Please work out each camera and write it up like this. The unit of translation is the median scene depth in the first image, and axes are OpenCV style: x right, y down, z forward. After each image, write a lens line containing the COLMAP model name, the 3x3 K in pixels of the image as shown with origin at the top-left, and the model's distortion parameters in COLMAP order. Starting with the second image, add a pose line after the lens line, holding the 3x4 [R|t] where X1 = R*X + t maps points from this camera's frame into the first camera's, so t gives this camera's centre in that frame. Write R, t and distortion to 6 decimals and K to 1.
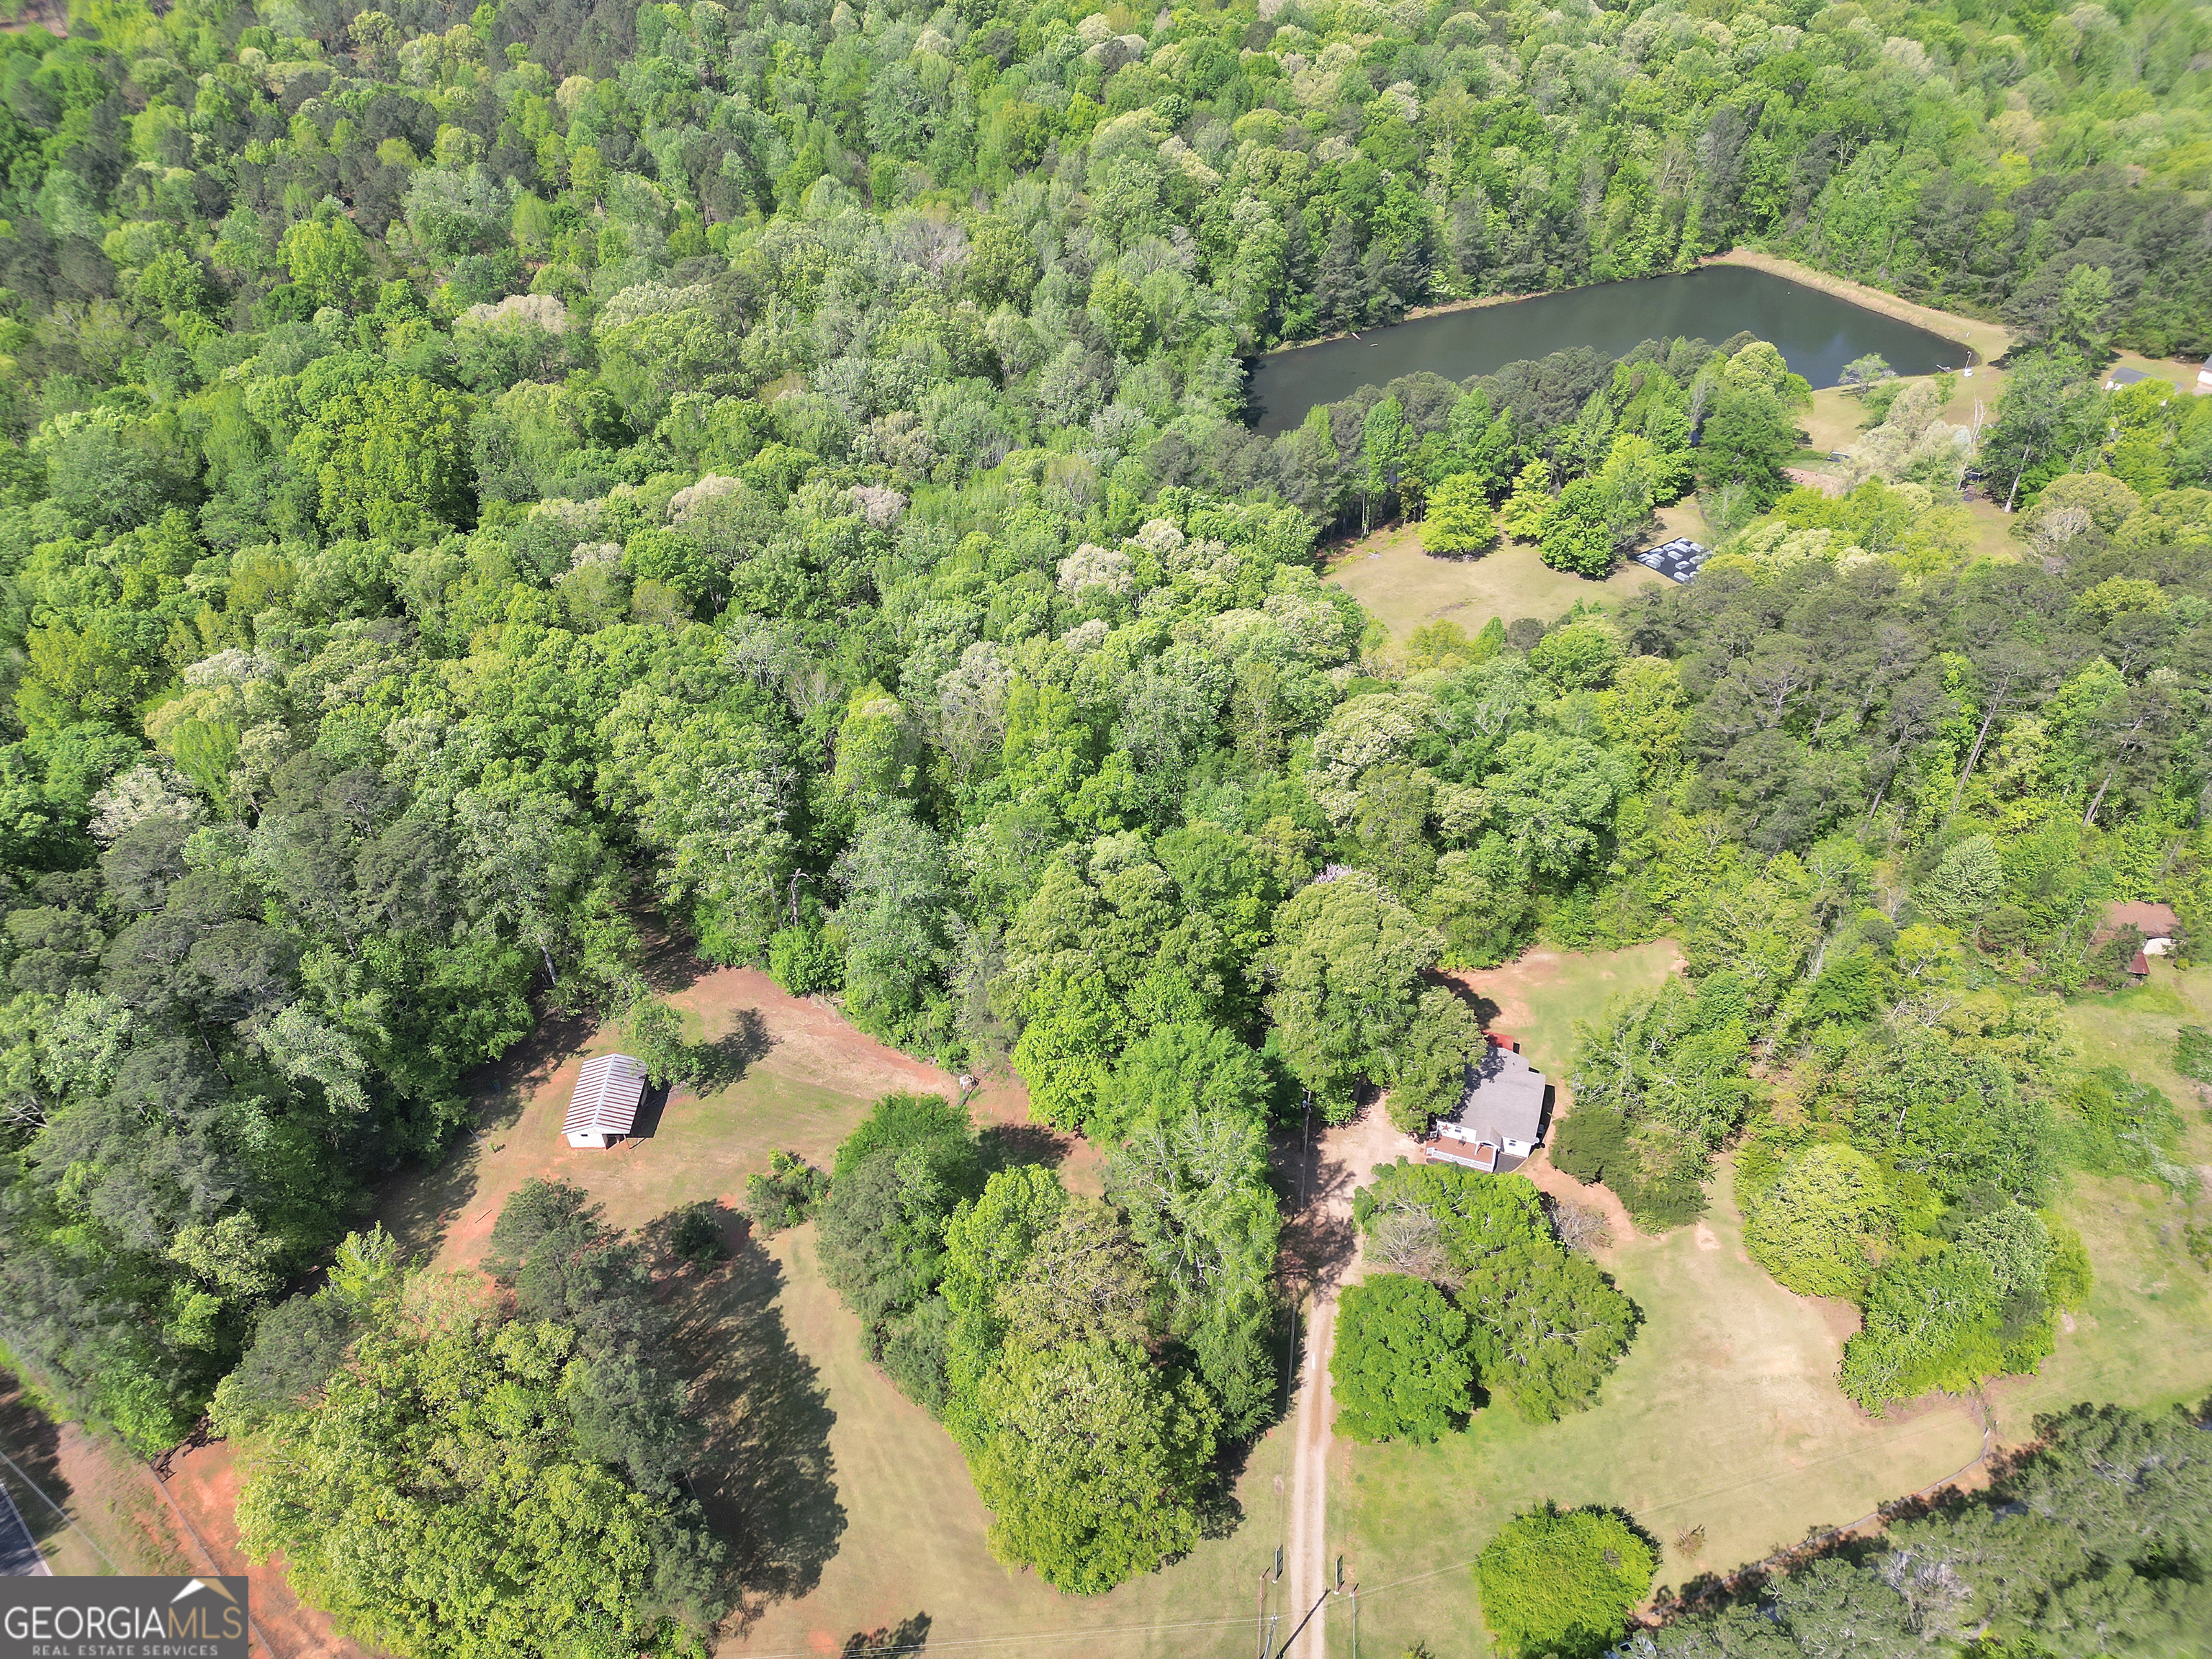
lens RADIAL K [[1557.3, 0, 1106.0], [0, 1557.3, 829.5], [0, 0, 1]] dist [0.064776, -0.058266]
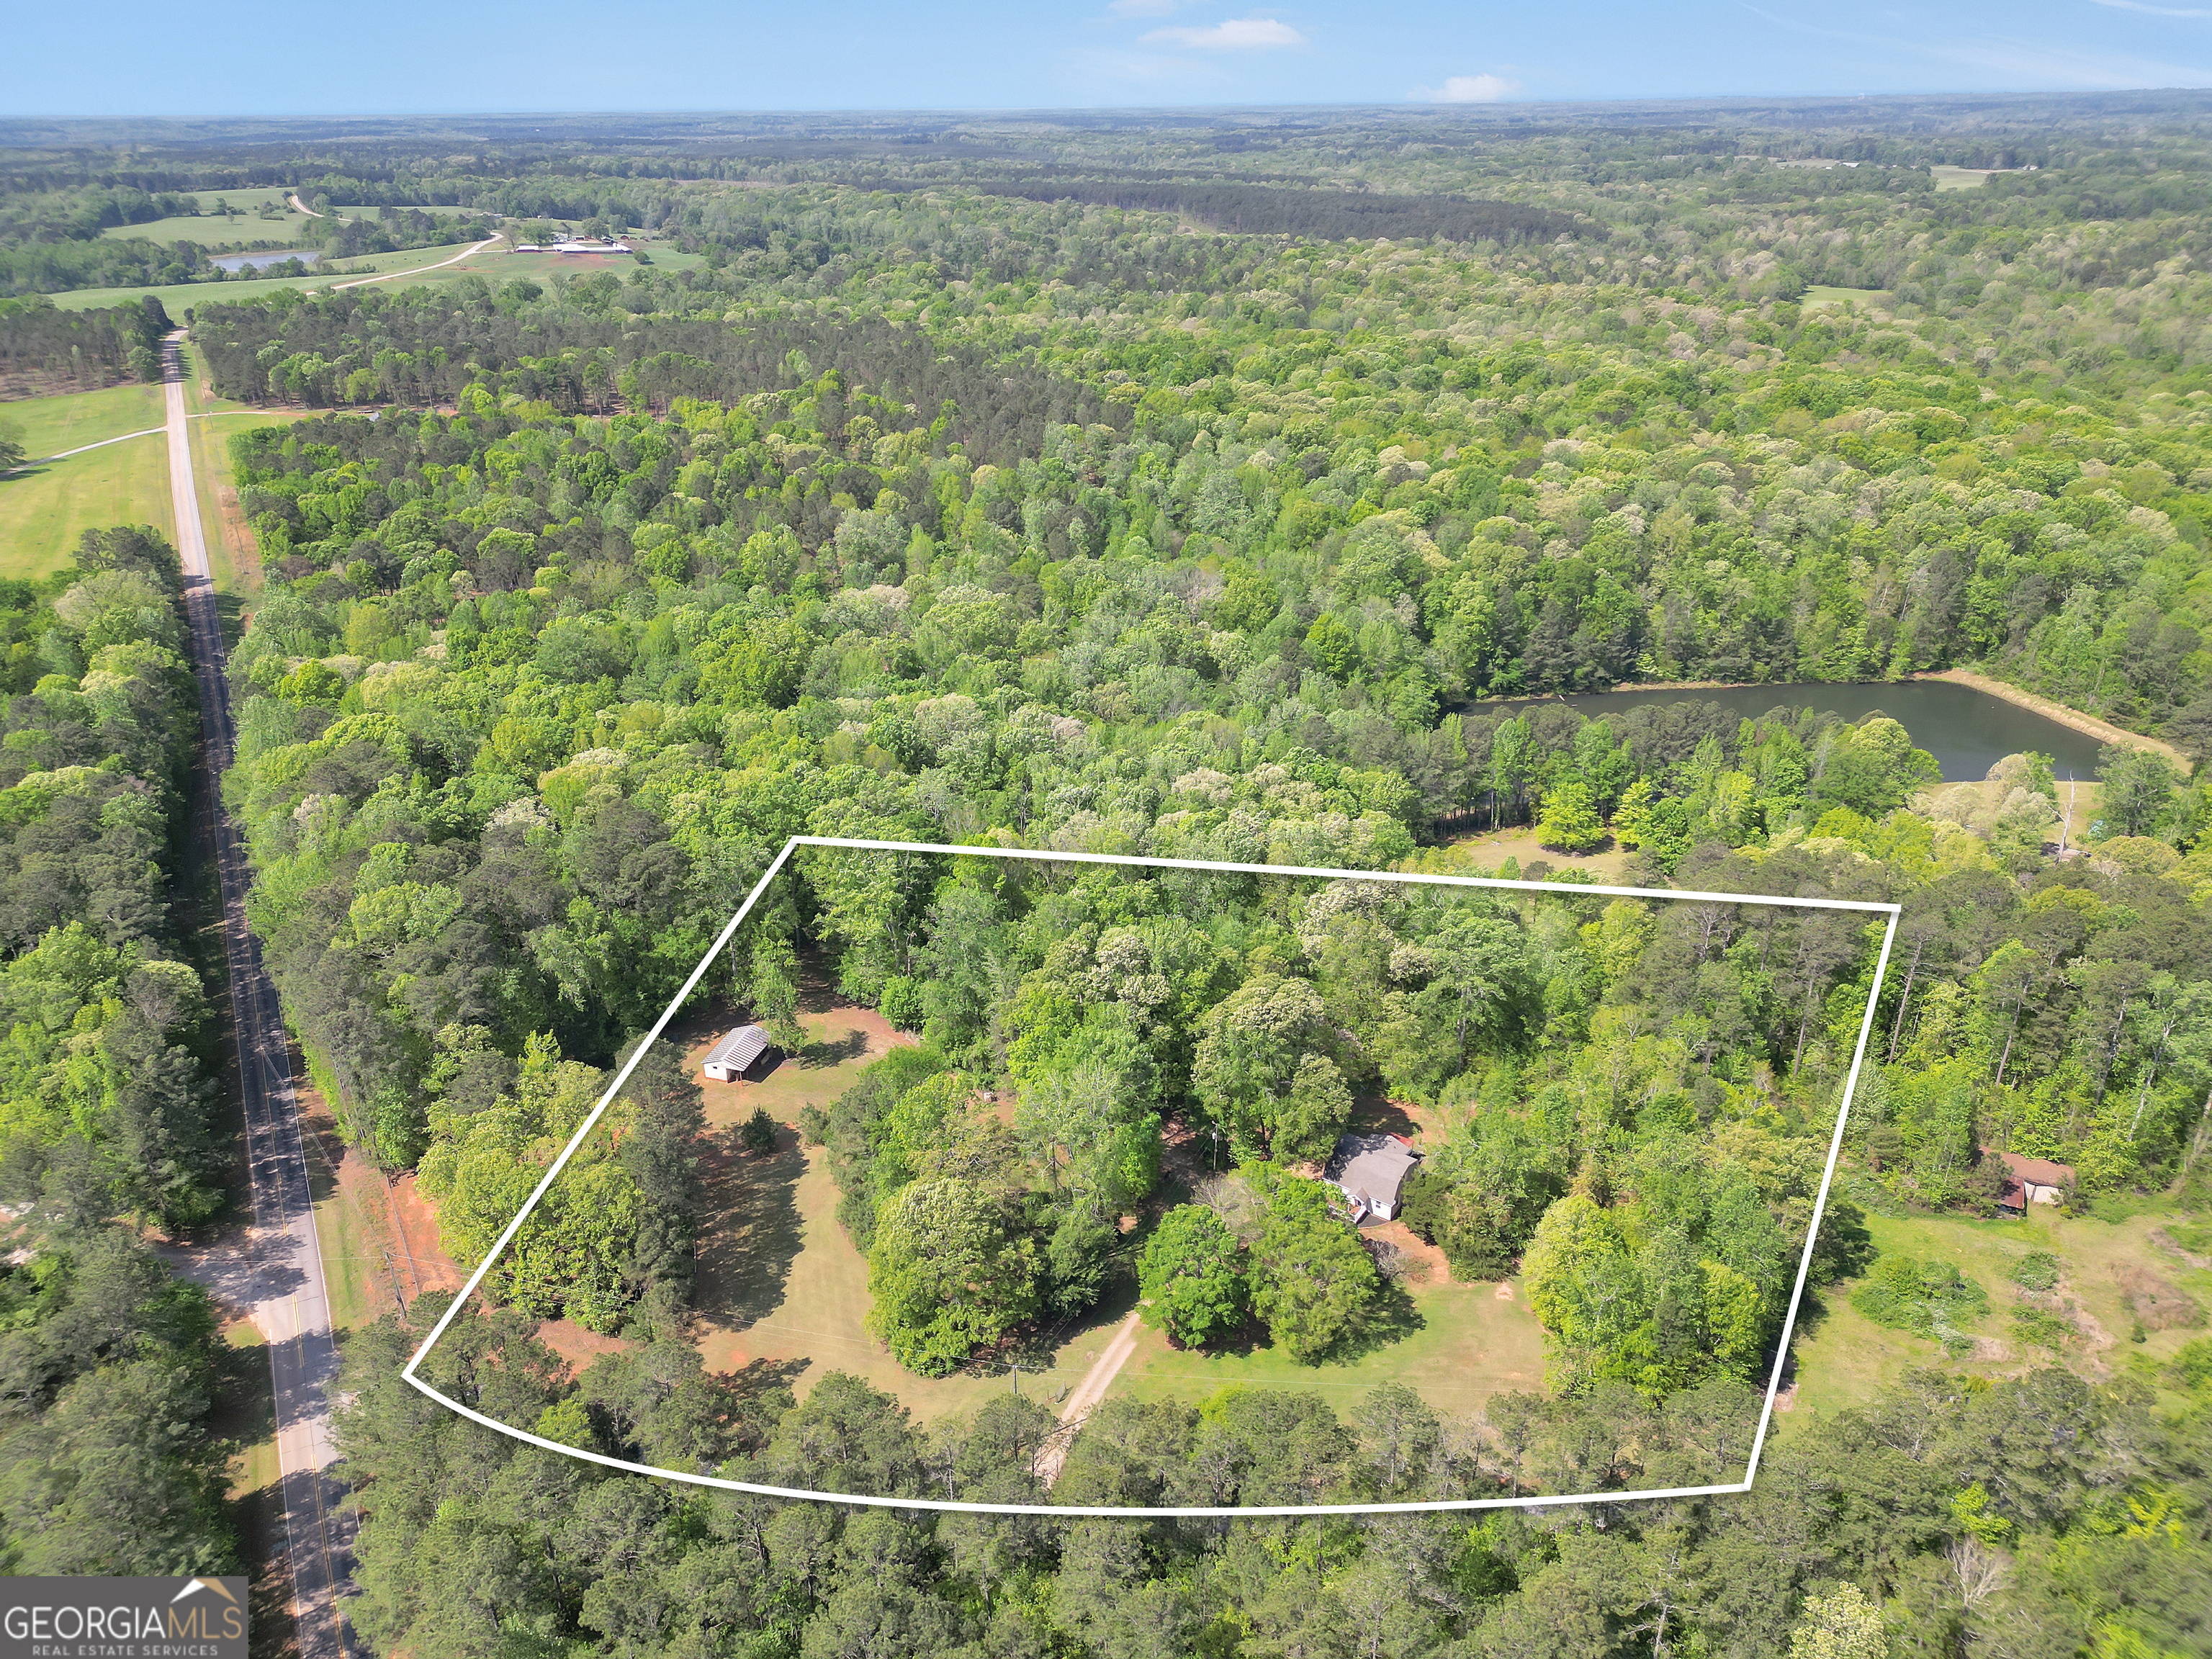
lens RADIAL K [[1557.3, 0, 1106.0], [0, 1557.3, 829.5], [0, 0, 1]] dist [0.064776, -0.058266]
pose [[0.955149, 0.121866, -0.269887, 0.168517], [-0.187709, 0.954063, -0.233513, 0.117844], [0.229032, 0.273700, 0.934148, -0.140913]]
